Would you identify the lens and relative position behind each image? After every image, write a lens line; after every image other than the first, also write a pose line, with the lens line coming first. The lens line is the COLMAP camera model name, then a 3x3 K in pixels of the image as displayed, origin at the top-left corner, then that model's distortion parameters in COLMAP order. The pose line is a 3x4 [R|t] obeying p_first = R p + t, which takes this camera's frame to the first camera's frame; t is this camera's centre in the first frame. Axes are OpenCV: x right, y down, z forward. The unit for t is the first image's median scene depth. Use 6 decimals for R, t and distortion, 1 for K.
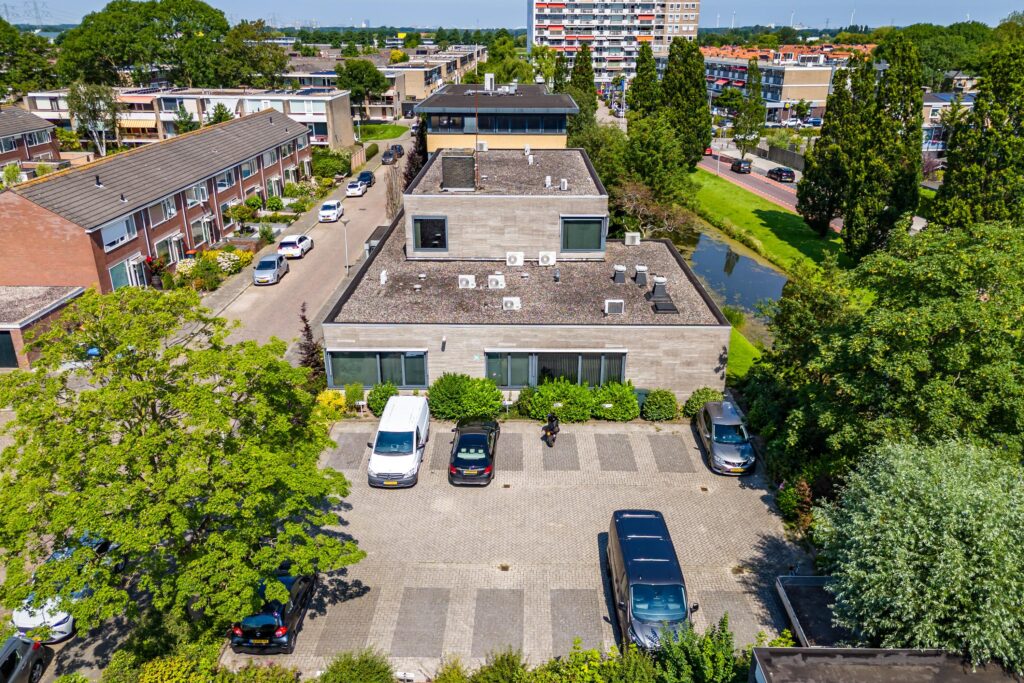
lens RADIAL K [[730.5, 0, 512.0], [0, 730.5, 341.5], [0, 0, 1]] dist [0.037893, -0.001331]
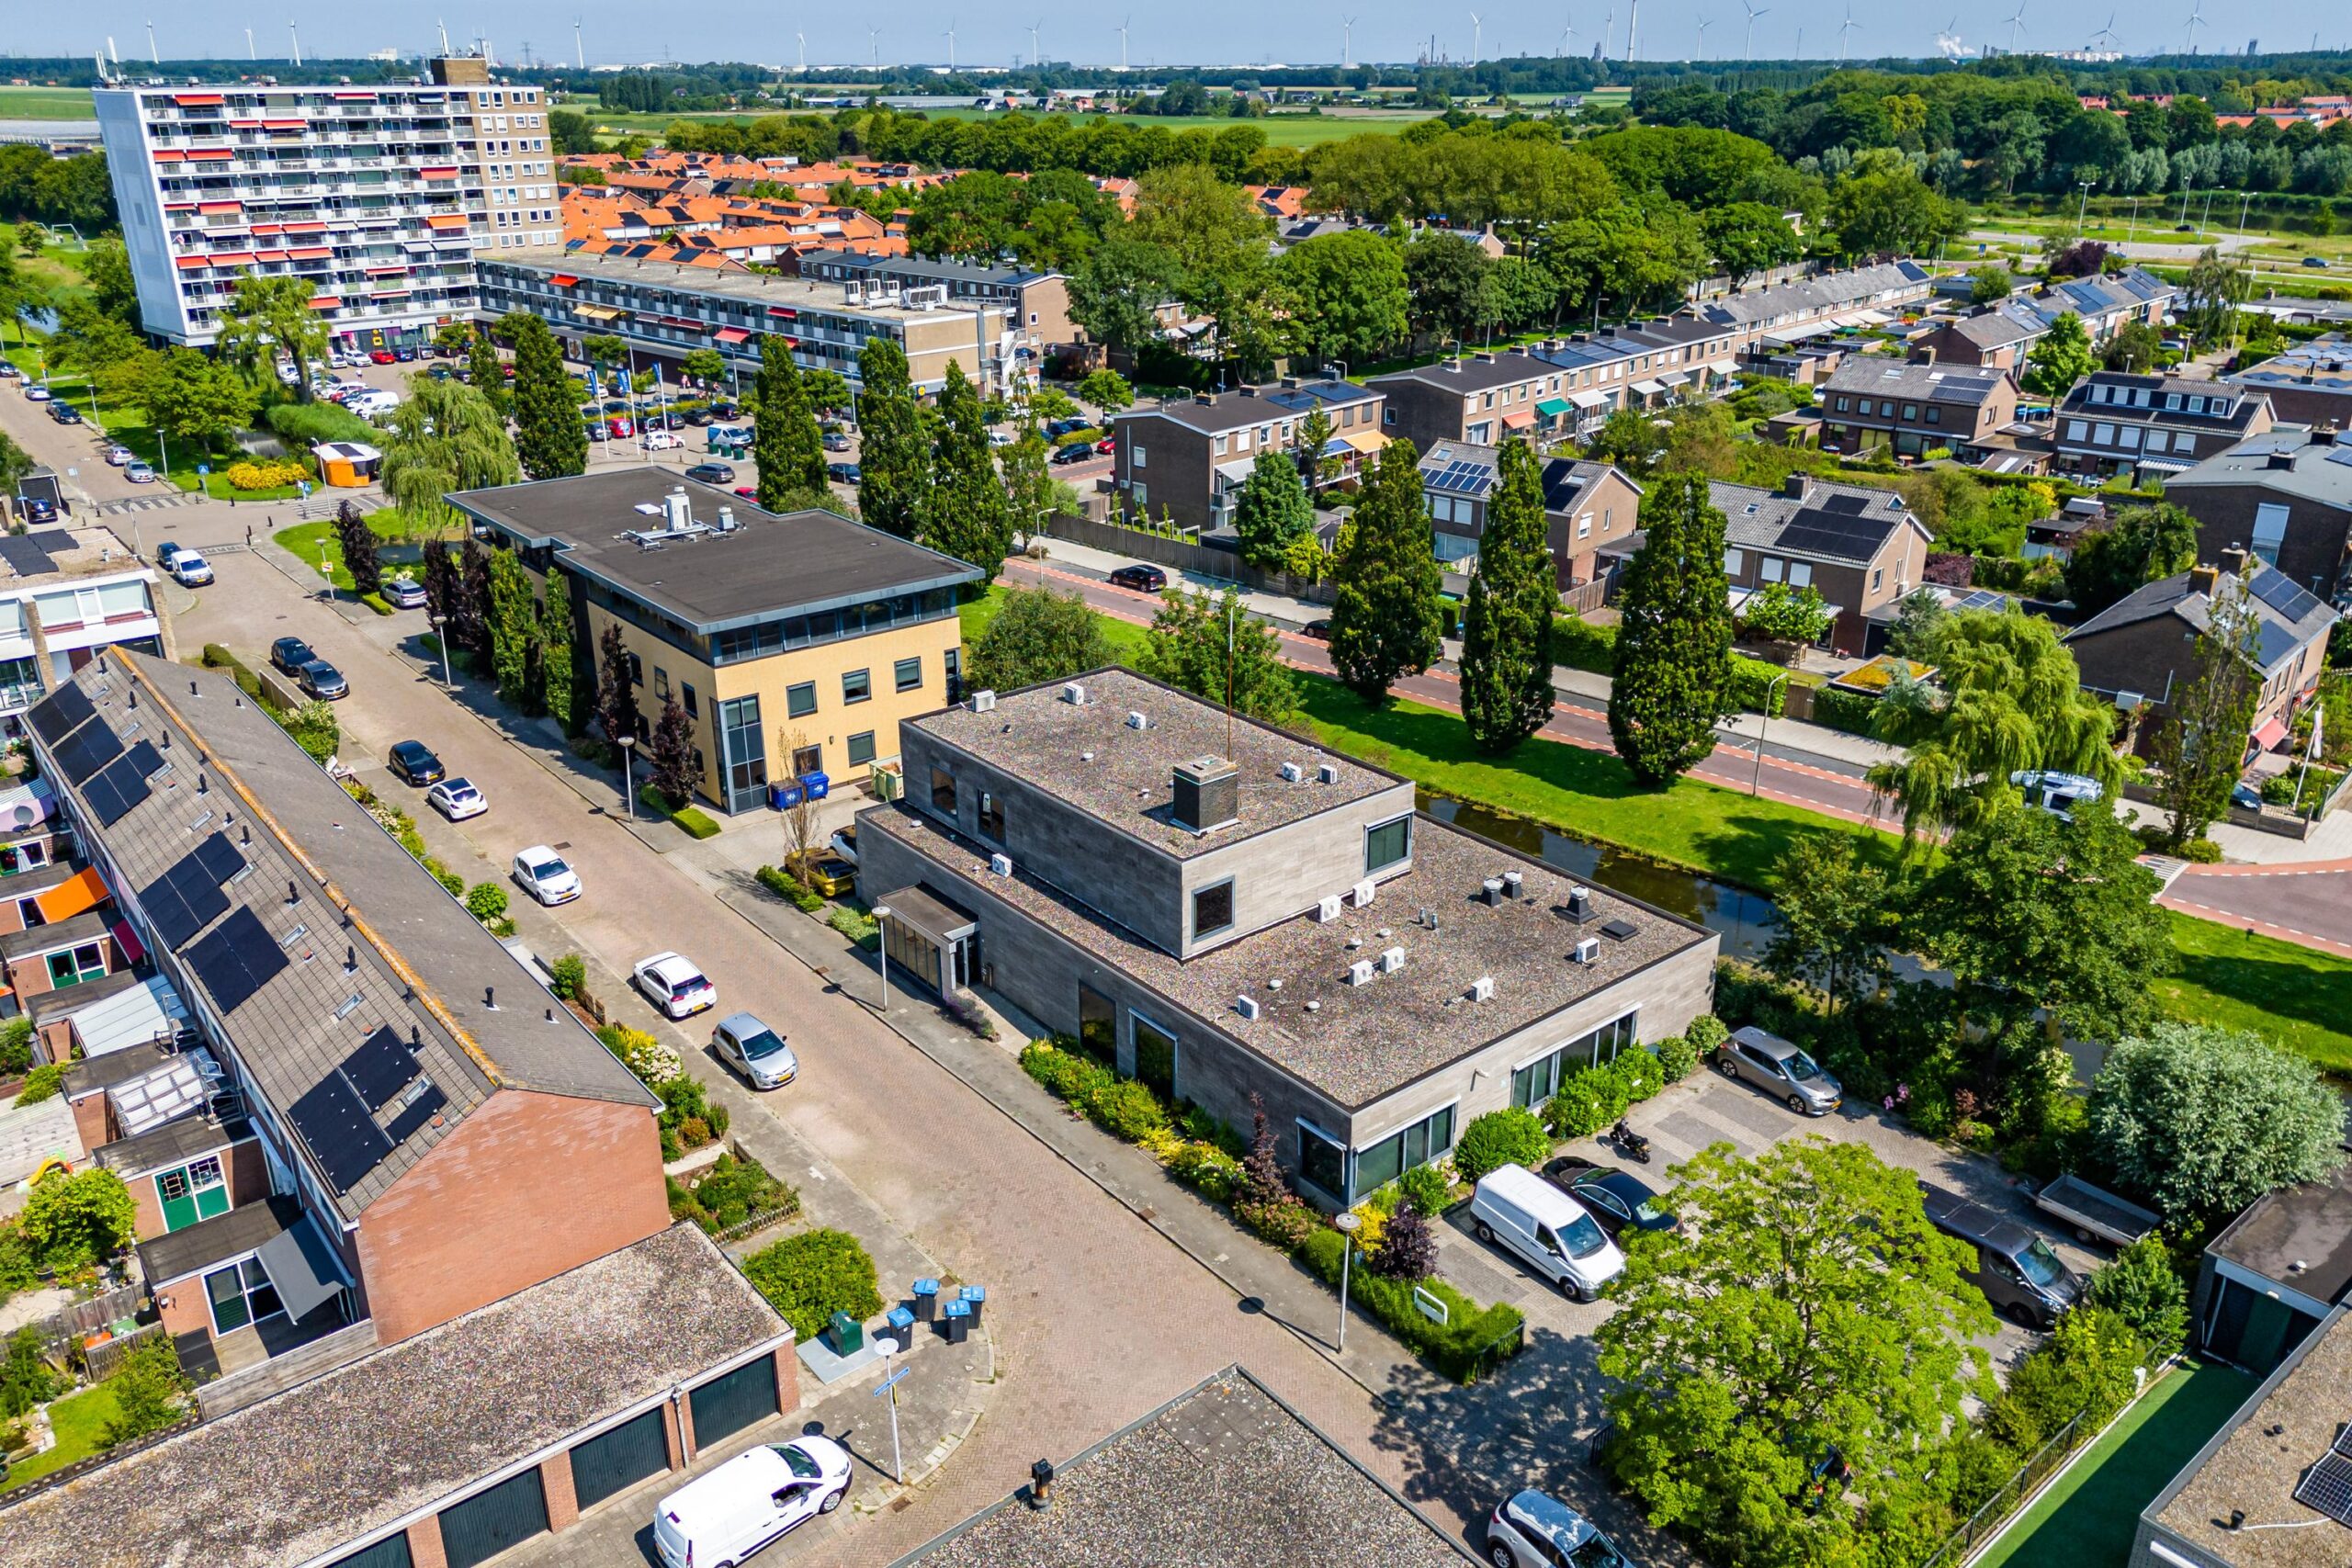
lens RADIAL K [[1677.7, 0, 1176.0], [0, 1677.7, 784.0], [0, 0, 1]] dist [0.037893, -0.001331]
pose [[0.782292, -0.245018, 0.572701, -0.139777], [0.254172, 0.964929, 0.065634, -0.053517], [-0.568697, 0.094219, 0.817133, -0.020879]]
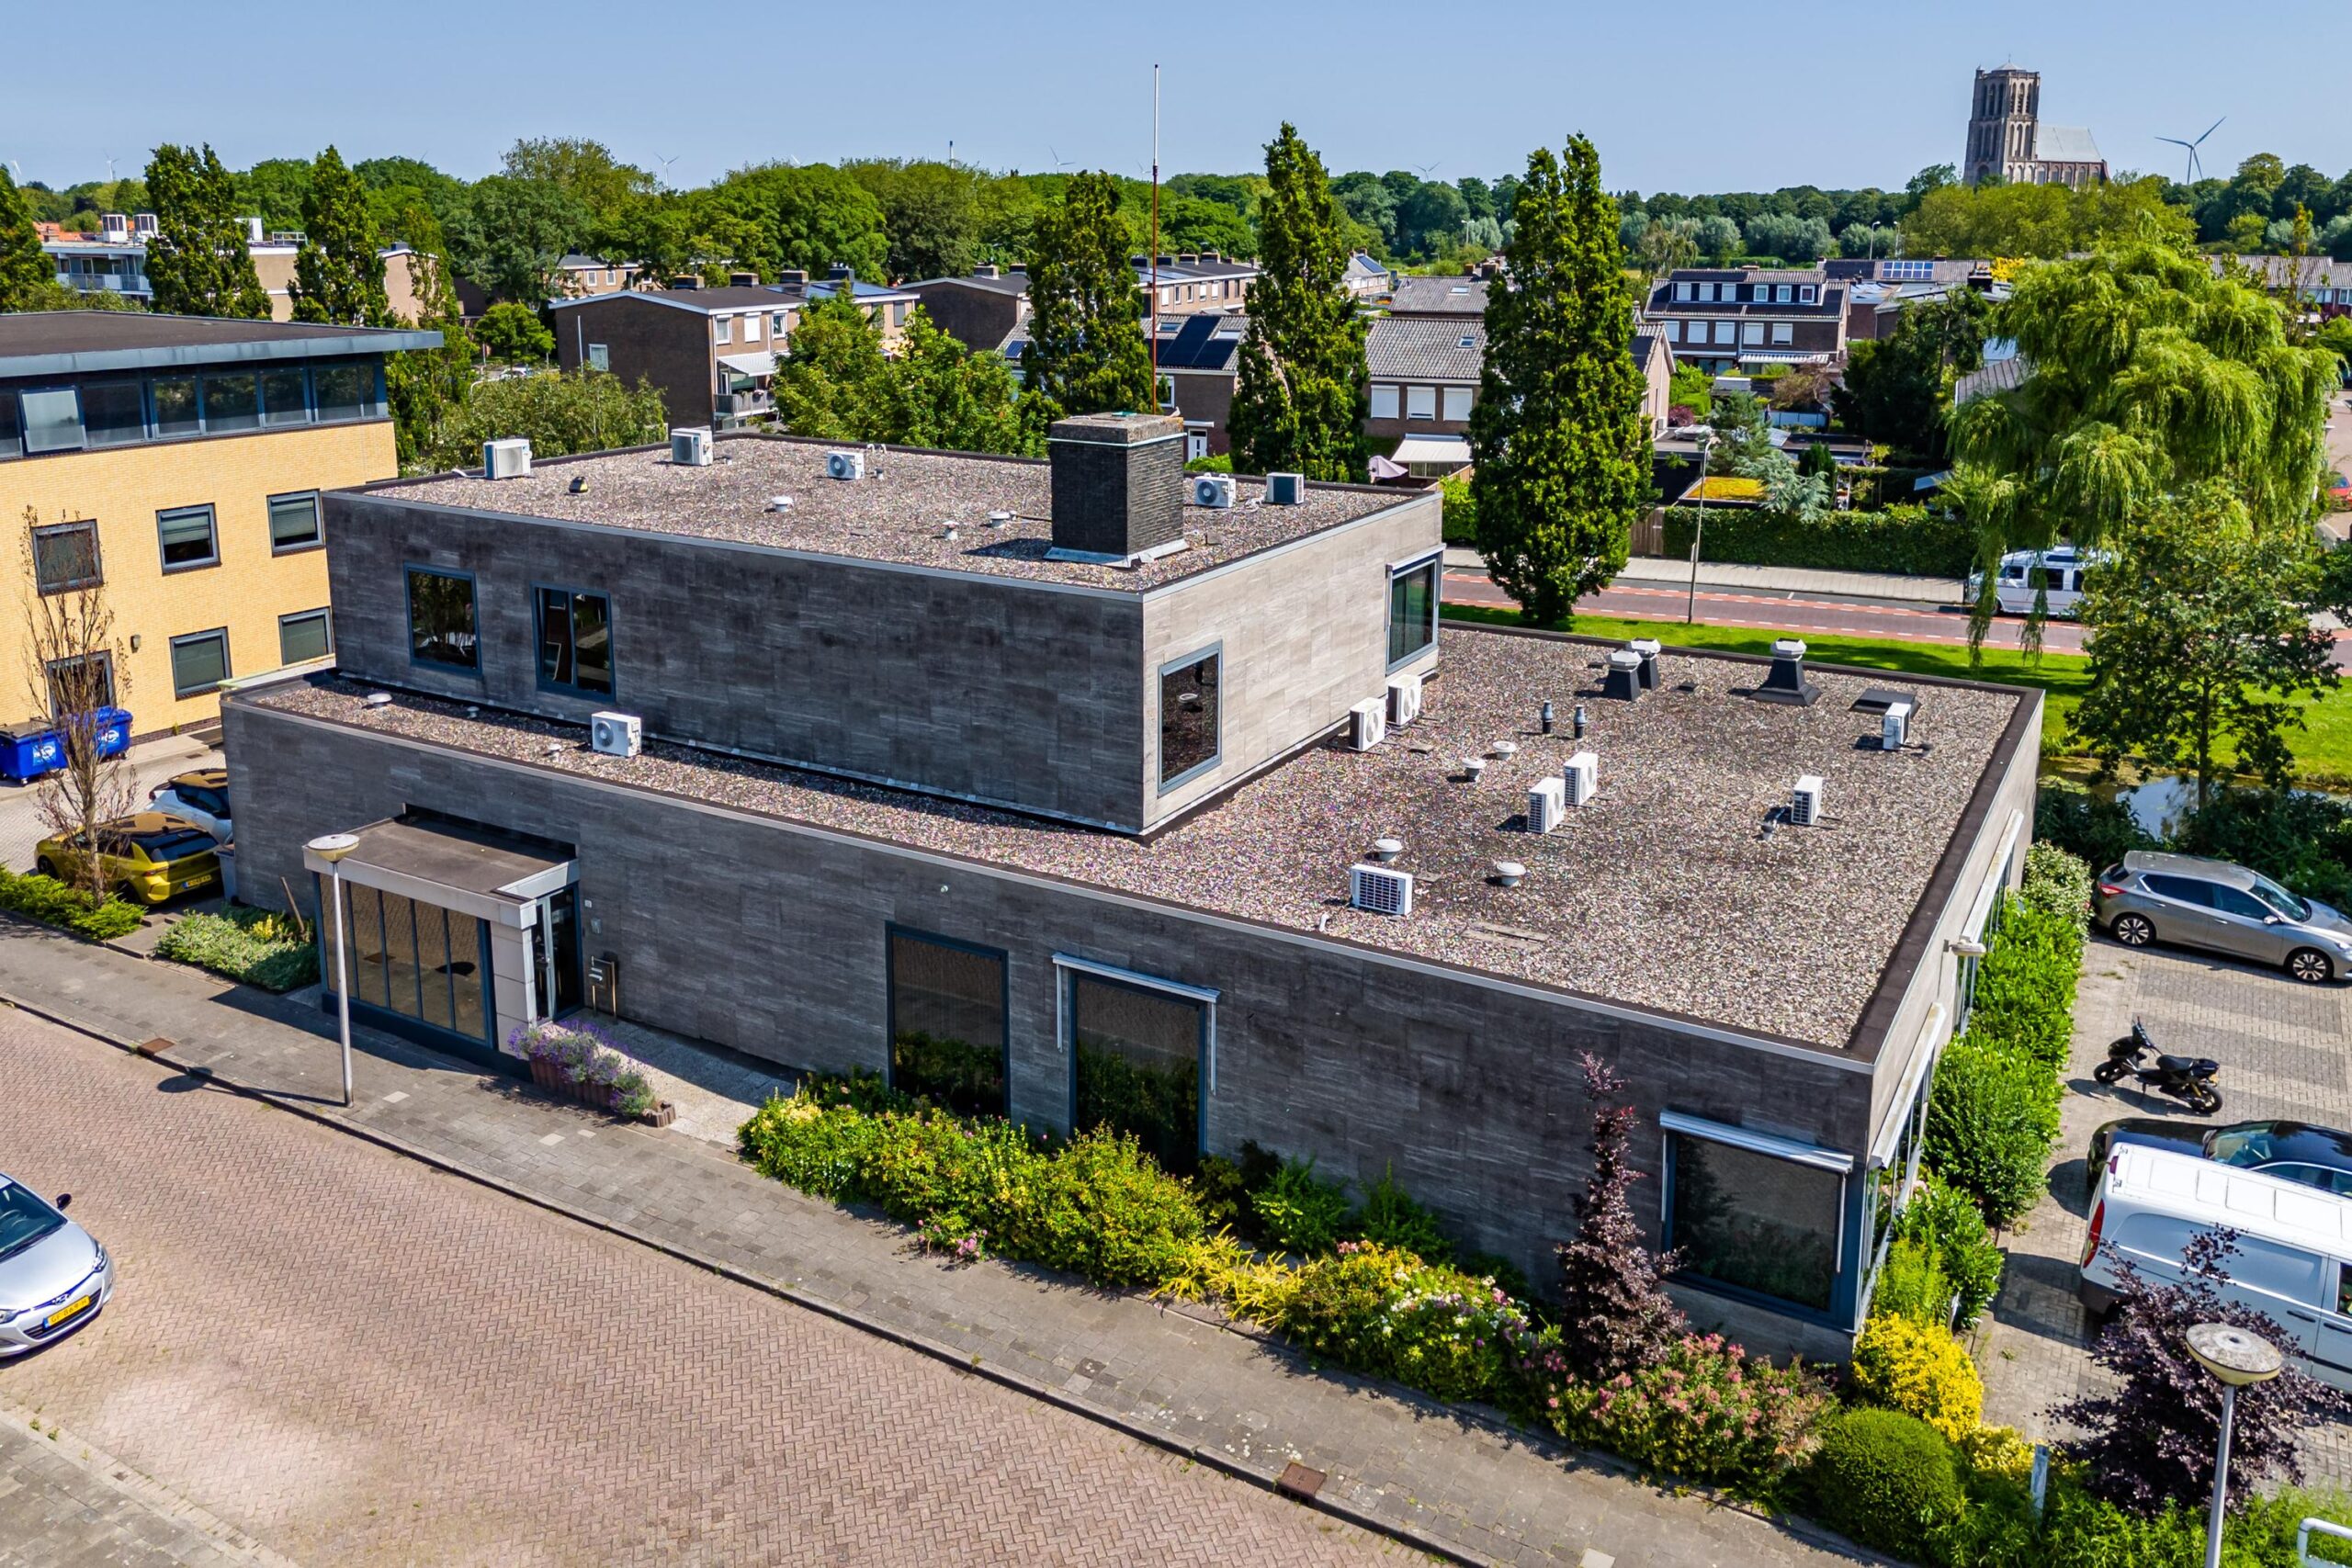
lens RADIAL K [[1787.6, 0, 1212.9], [0, 1787.6, 589.7], [0, 0, 1]] dist [0.026877, -0.006059]
pose [[0.503000, -0.182624, 0.844772, -0.100479], [0.331202, 0.943536, 0.006768, -0.029653], [-0.798309, 0.276386, 0.535083, 0.096492]]
